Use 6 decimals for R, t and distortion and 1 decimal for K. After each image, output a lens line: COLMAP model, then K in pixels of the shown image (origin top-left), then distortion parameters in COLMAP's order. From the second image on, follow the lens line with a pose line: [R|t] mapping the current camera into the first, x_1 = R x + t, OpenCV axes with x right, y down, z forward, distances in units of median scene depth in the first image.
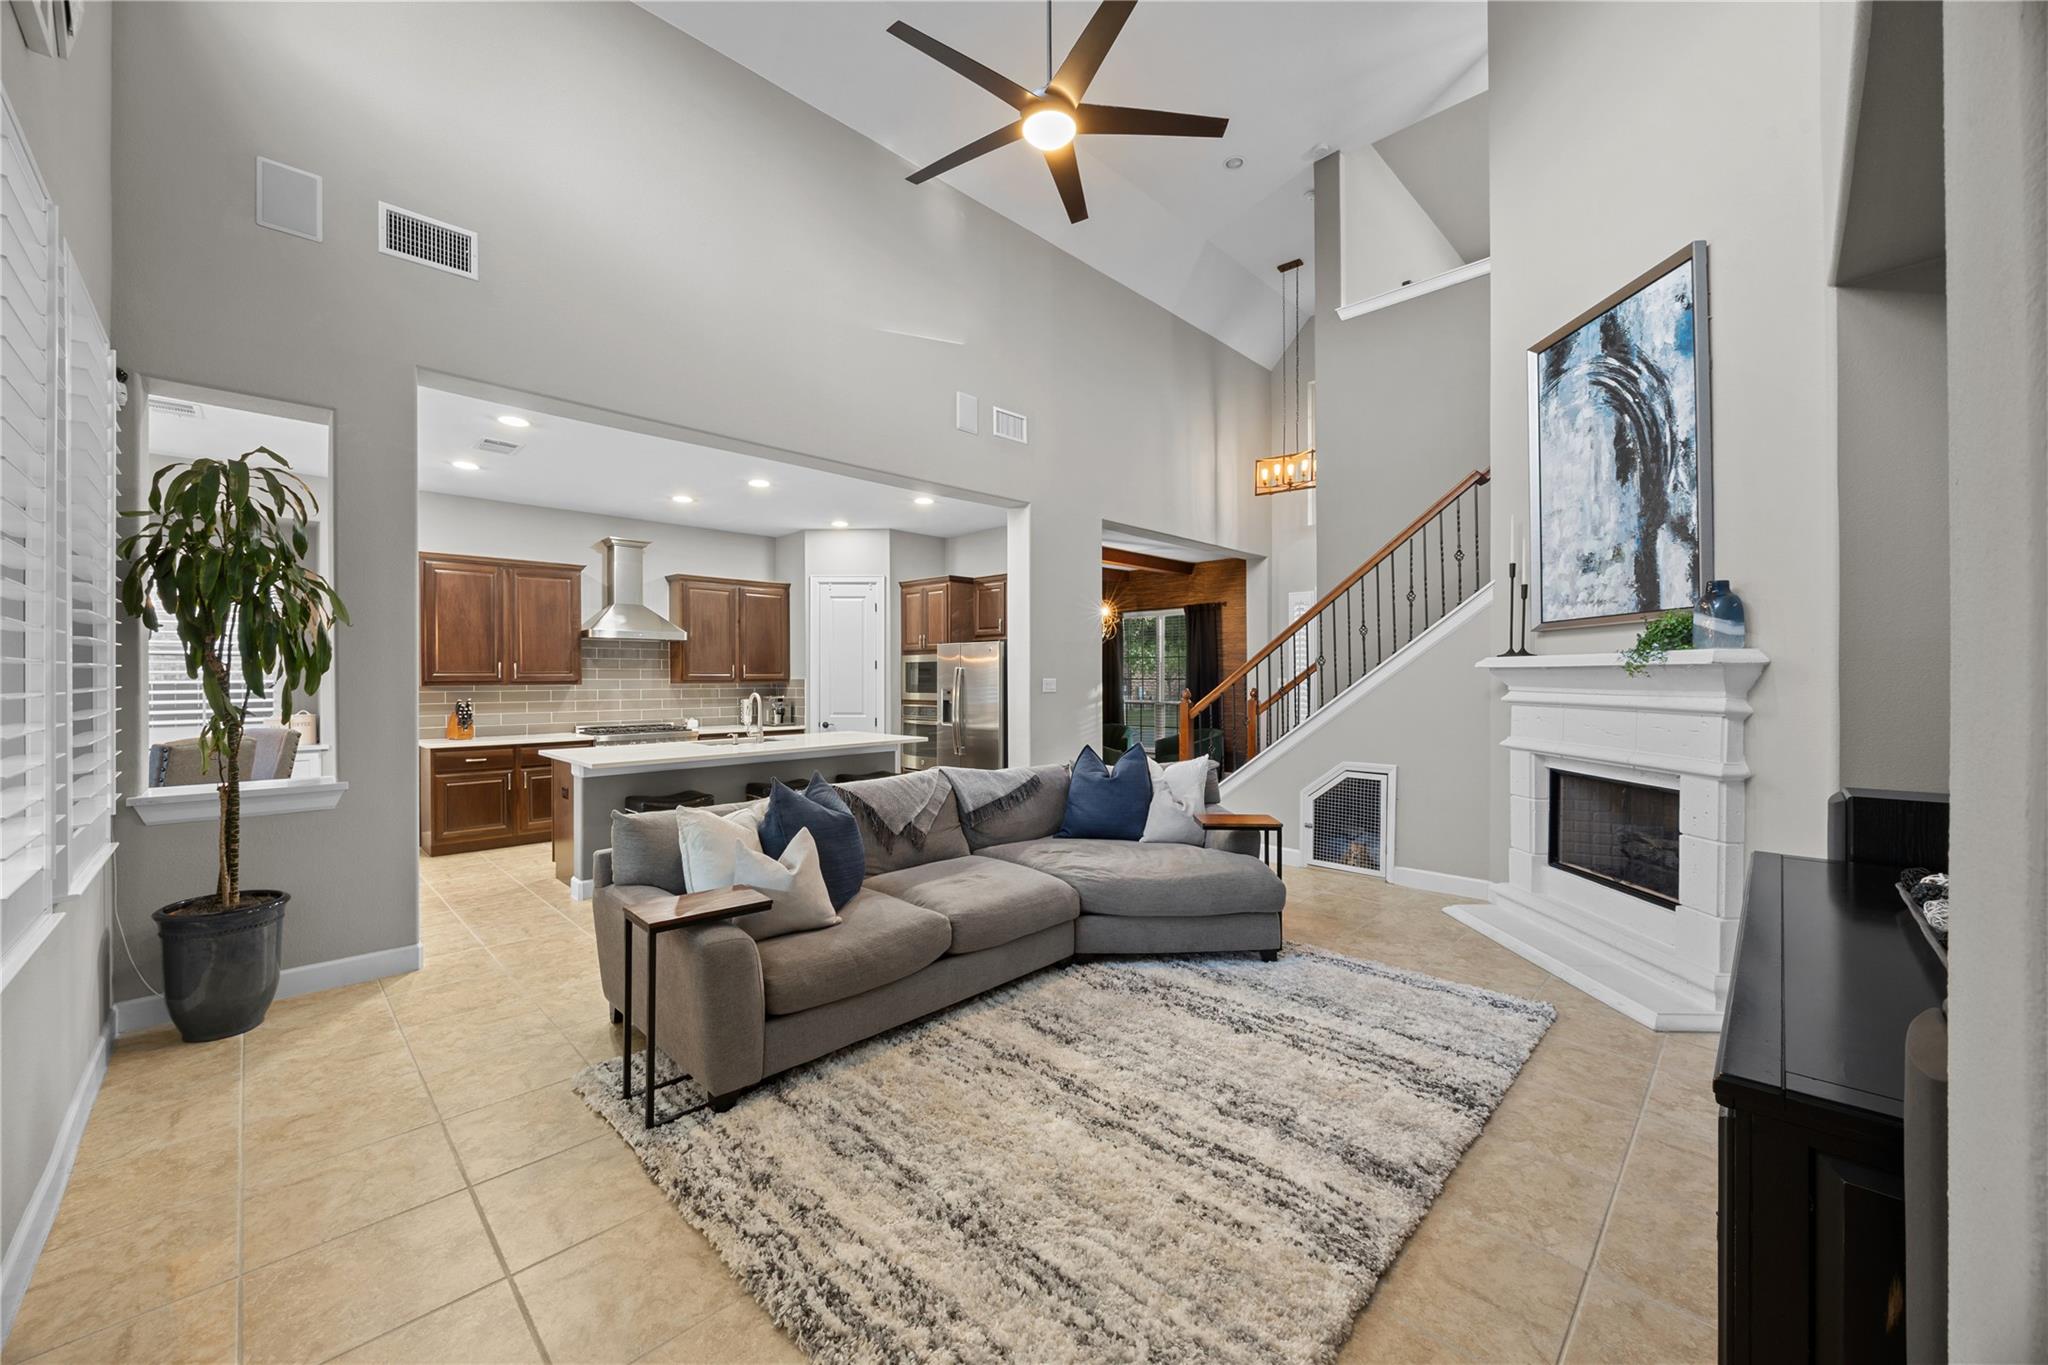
lens RADIAL K [[774.1, 0, 1021.0], [0, 774.1, 679.1], [0, 0, 1]] dist [-0.003750, 0.000175]
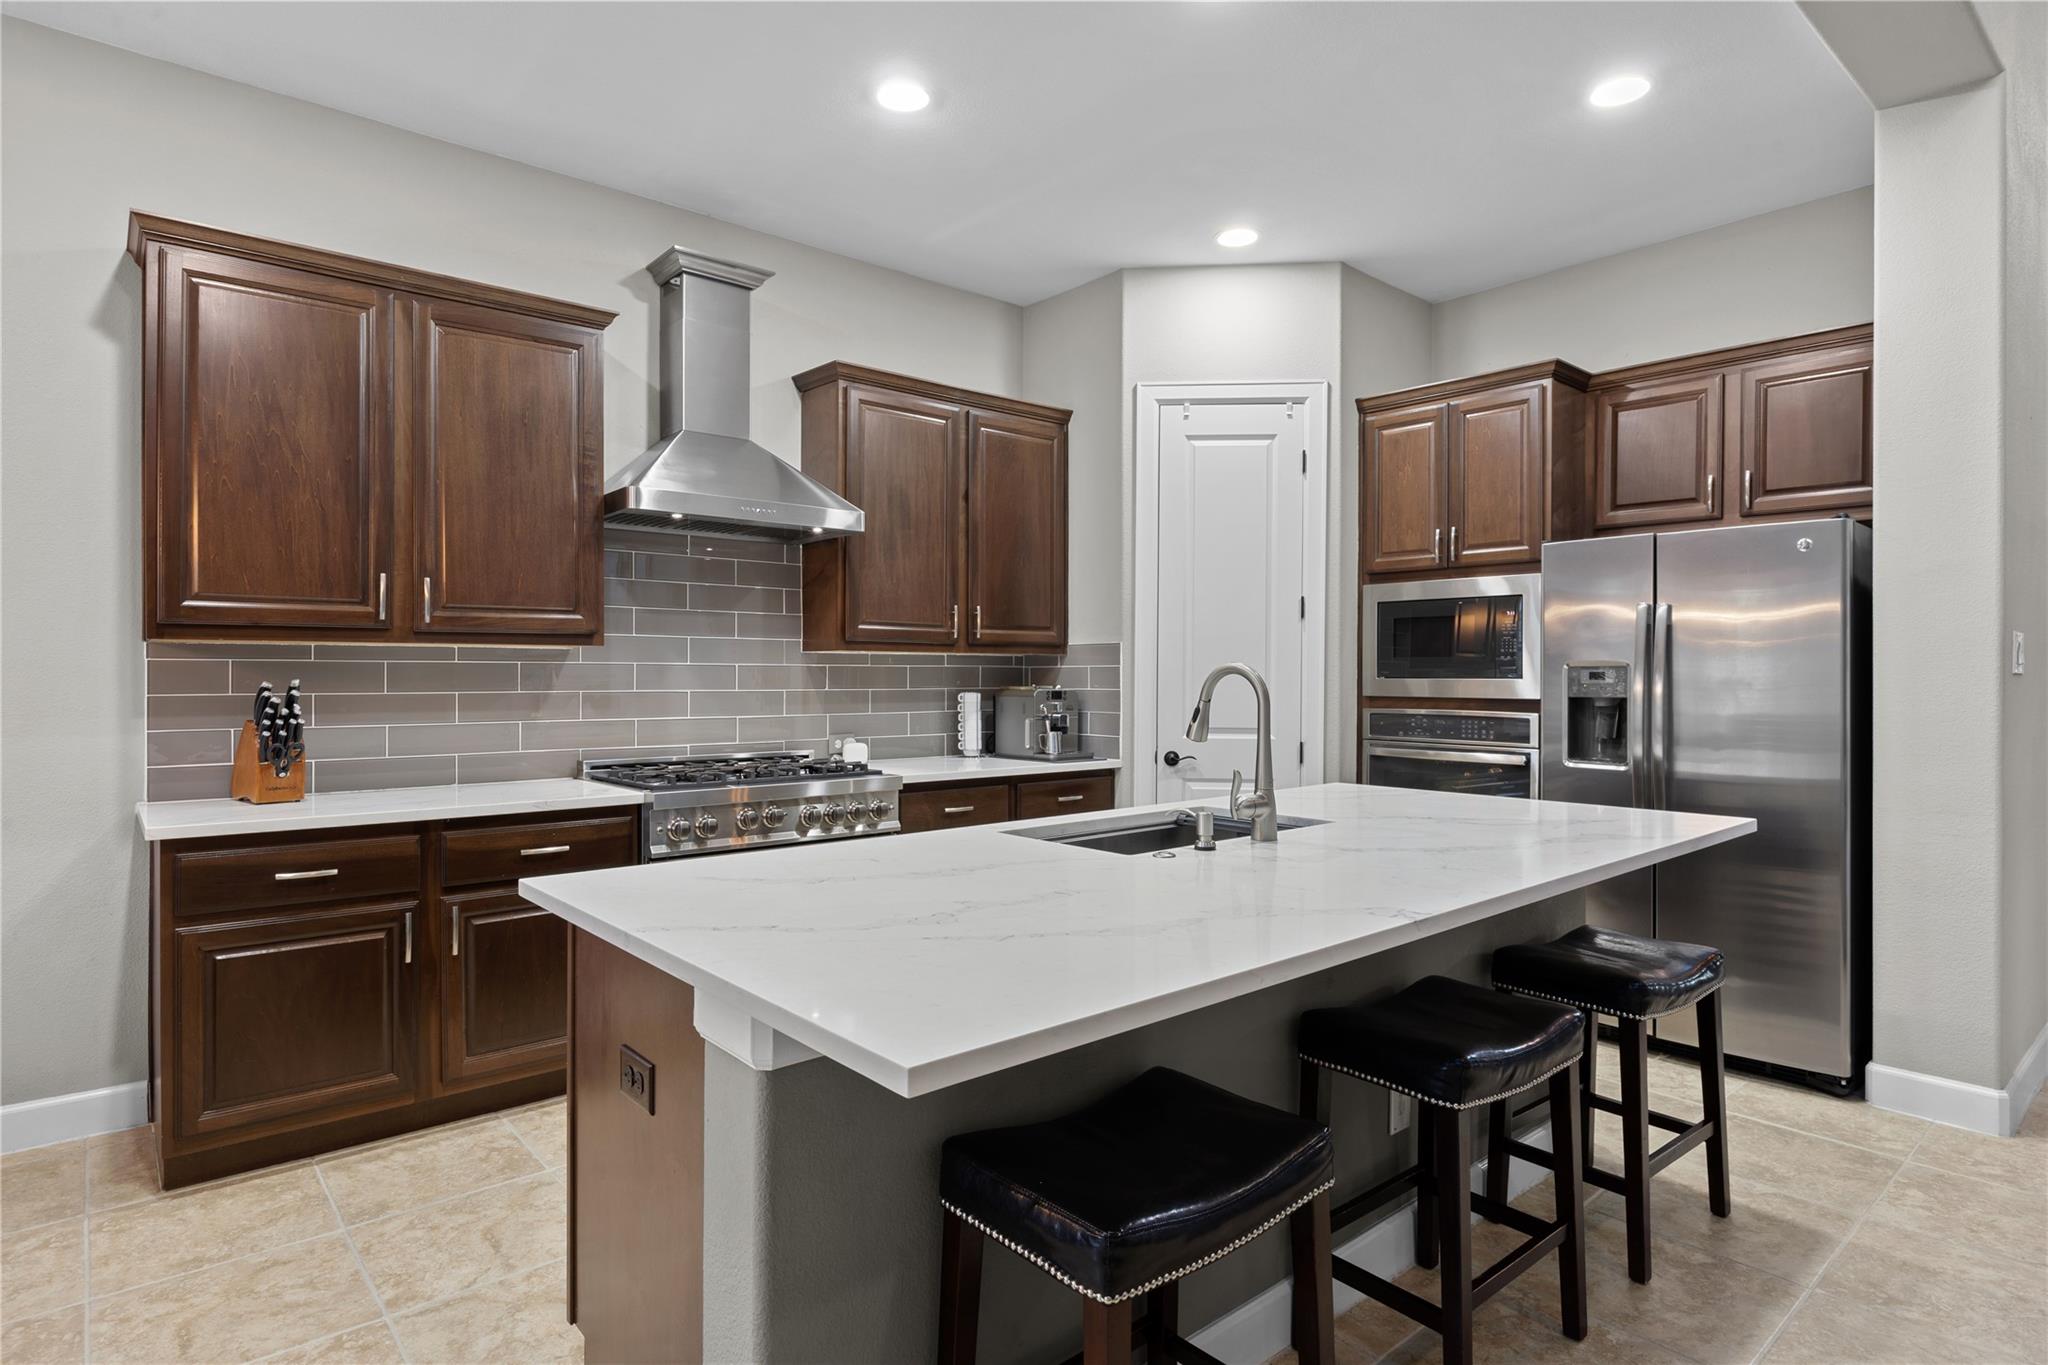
lens RADIAL K [[1111.4, 0, 1028.9], [0, 1111.4, 675.8], [0, 0, 1]] dist [0.022343, 0.000029]
pose [[0.998399, 0.006498, -0.056189, -0.367387], [-0.006566, 0.999978, -0.001029, 0.022063], [0.056181, 0.001396, 0.998420, 0.530320]]
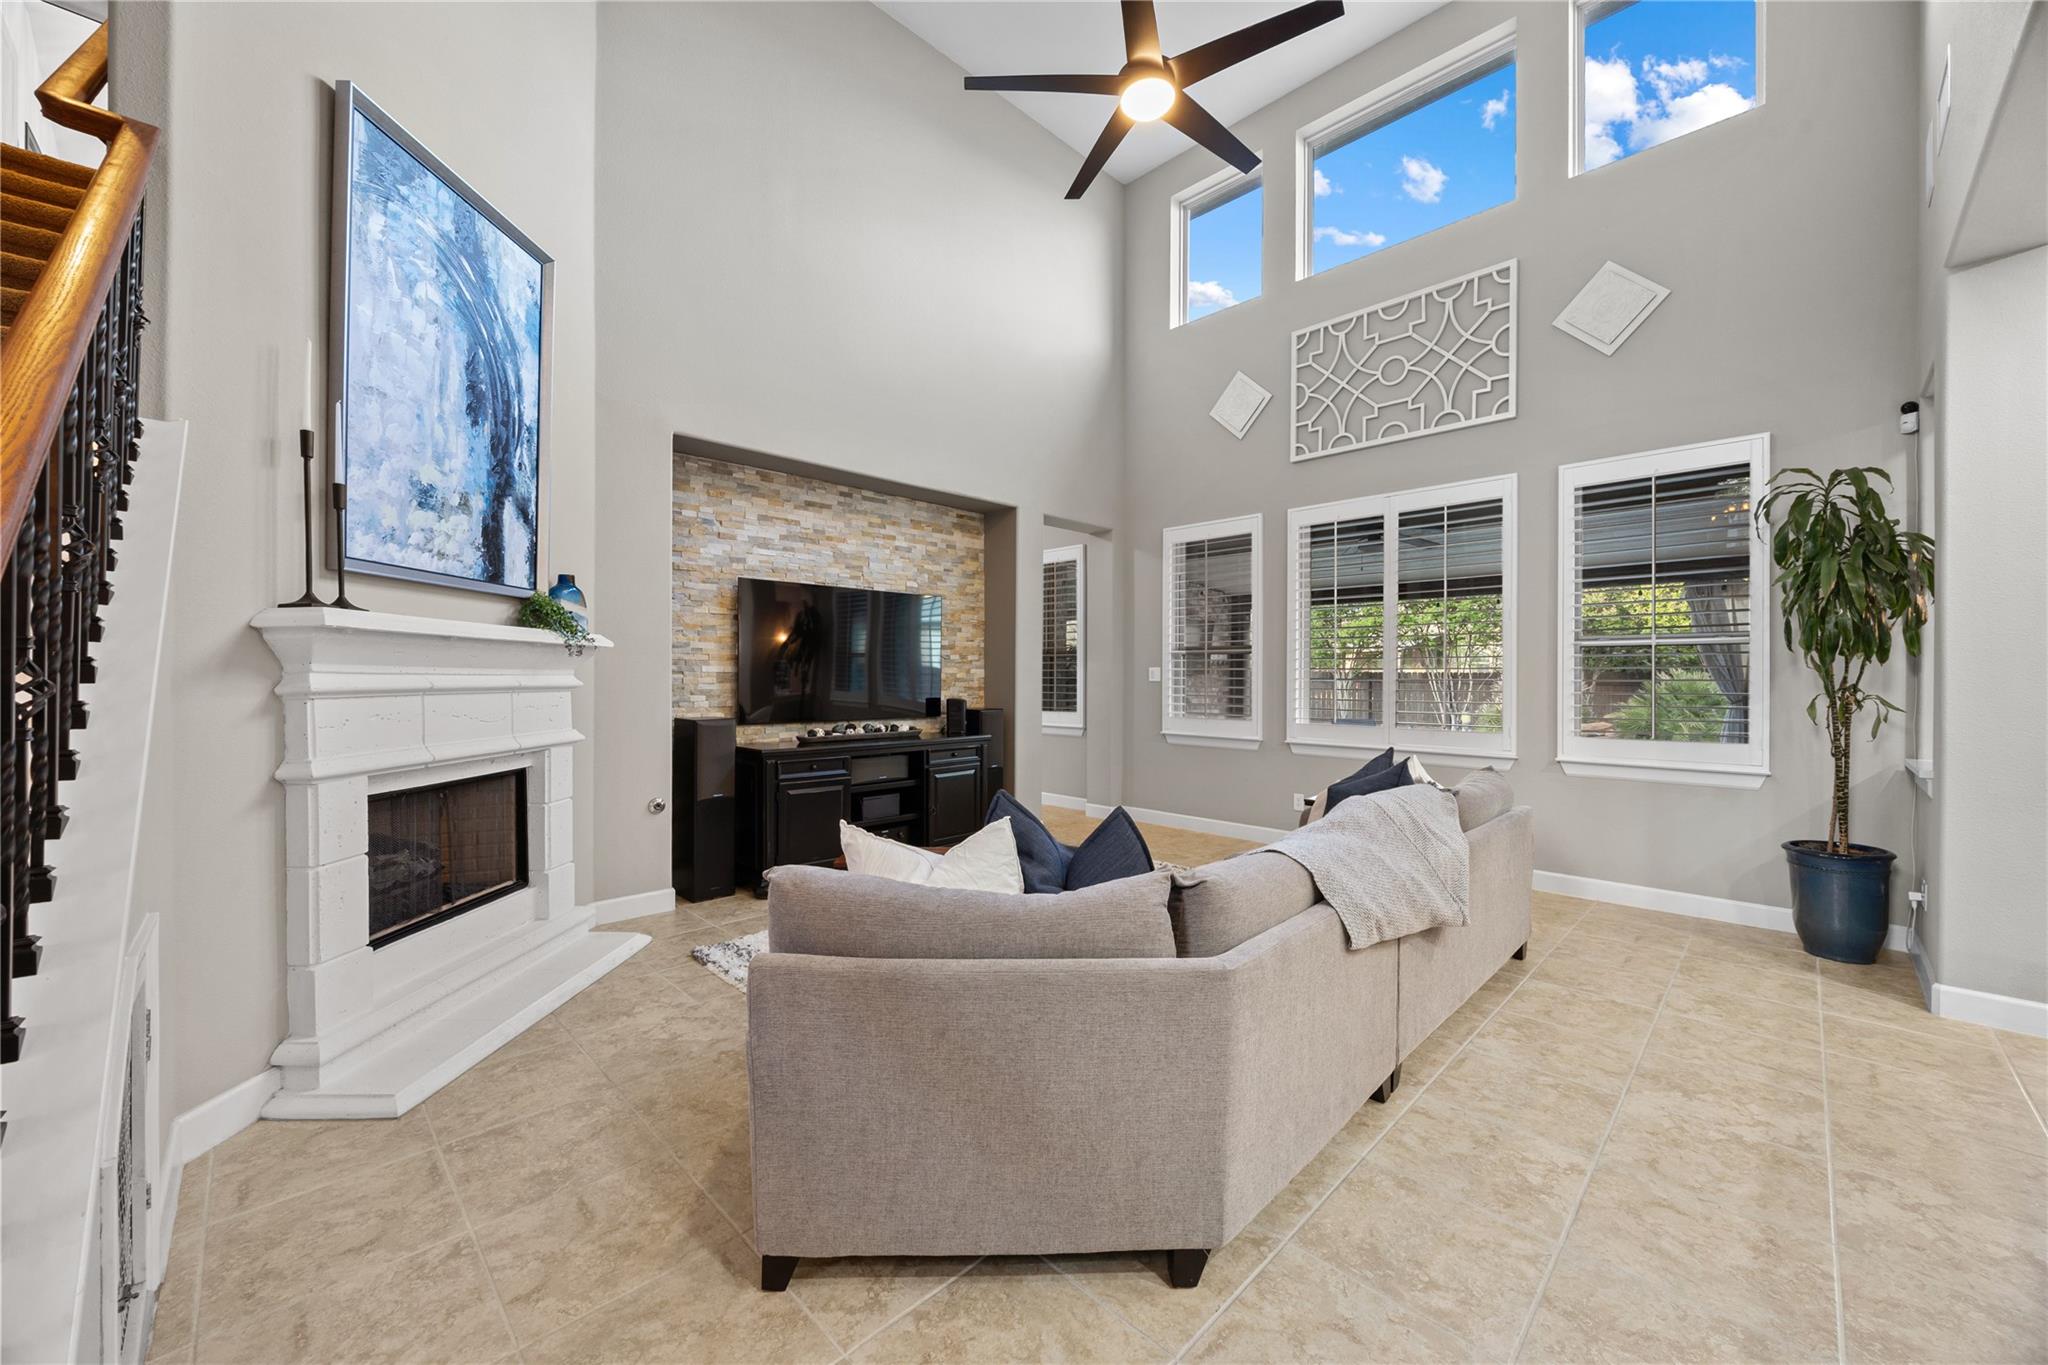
lens RADIAL K [[774.1, 0, 1025.2], [0, 774.1, 676.3], [0, 0, 1]] dist [-0.003750, 0.000175]
pose [[-1.000000, 0.000196, -0.000731, 0.100552], [0.000194, 0.999994, 0.003441, 0.010760], [0.000731, 0.003441, -0.999994, 1.040512]]
